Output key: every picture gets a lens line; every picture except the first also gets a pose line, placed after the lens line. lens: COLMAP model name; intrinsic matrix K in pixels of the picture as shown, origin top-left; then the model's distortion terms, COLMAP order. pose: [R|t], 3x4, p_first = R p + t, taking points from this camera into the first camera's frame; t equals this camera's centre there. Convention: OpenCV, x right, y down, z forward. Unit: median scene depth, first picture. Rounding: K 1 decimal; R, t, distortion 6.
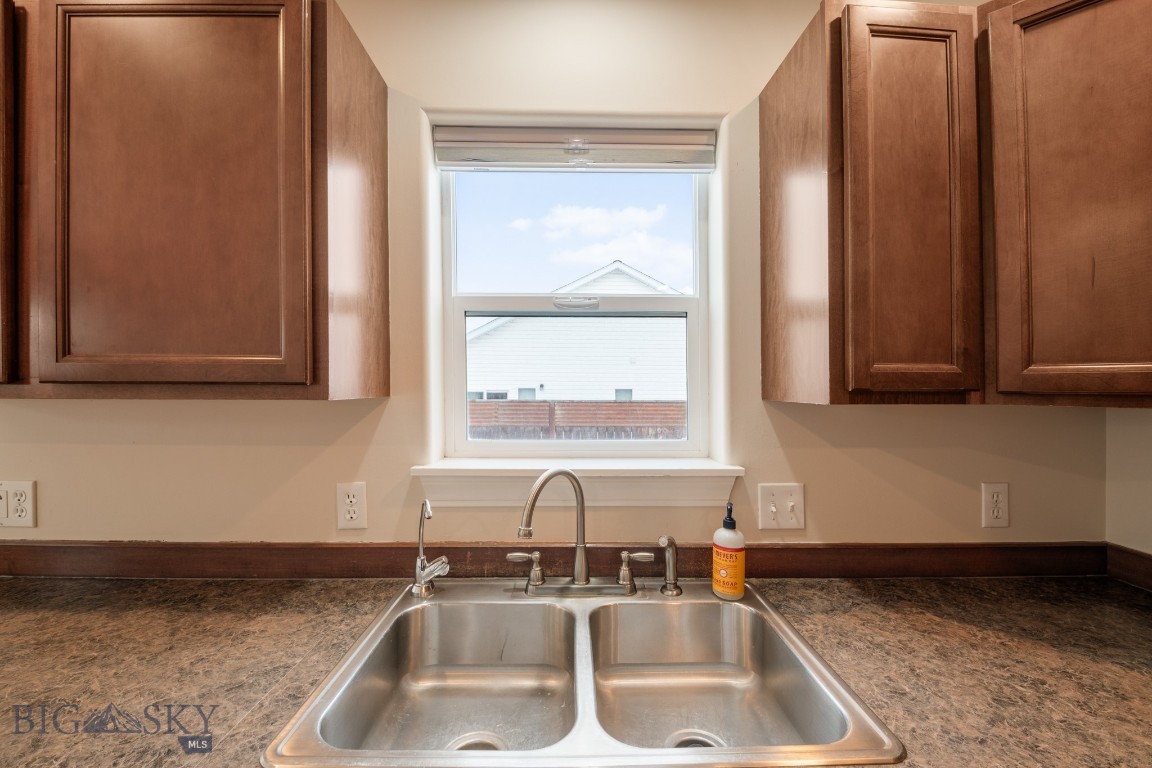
lens RADIAL K [[470.7, 0, 574.4], [0, 470.7, 387.2], [0, 0, 1]] dist [-0.001926, -0.007298]
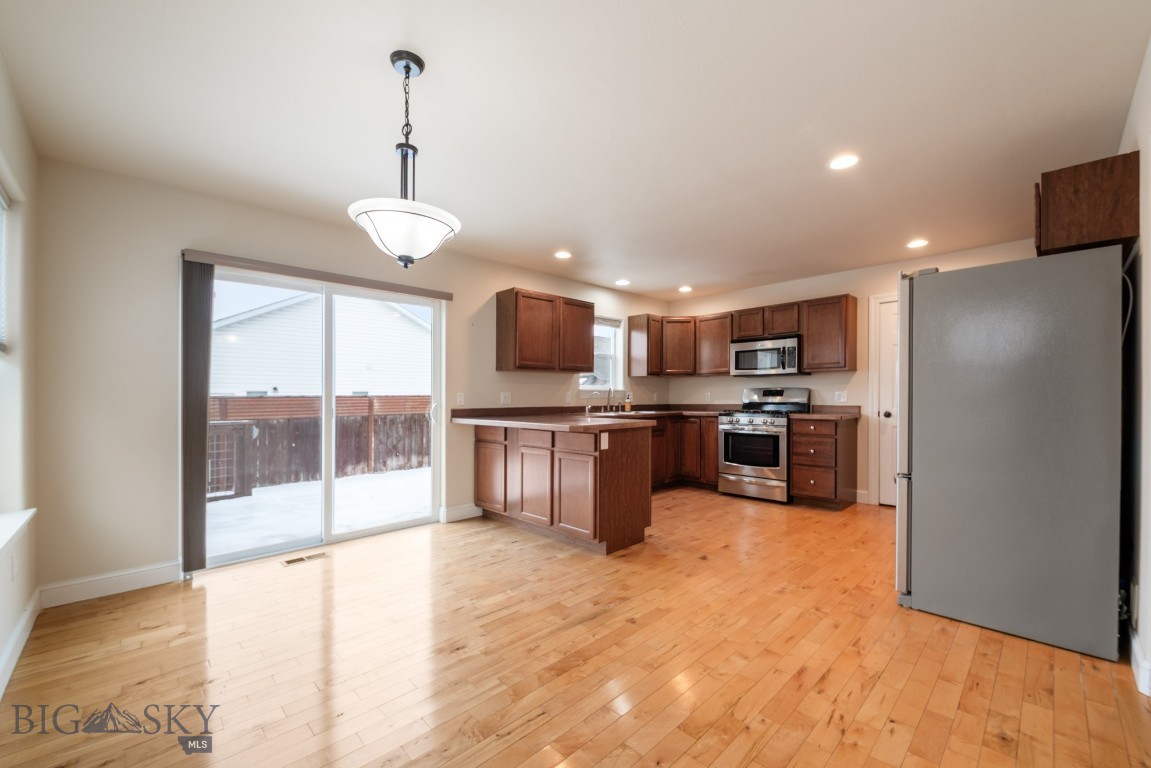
lens RADIAL K [[470.3, 0, 583.9], [0, 470.3, 390.6], [0, 0, 1]] dist [-0.001926, -0.007298]
pose [[0.730533, -0.001404, 0.682876, -3.759945], [0.010502, 0.999903, -0.009179, 0.245553], [-0.682797, 0.013877, 0.730477, -2.615435]]
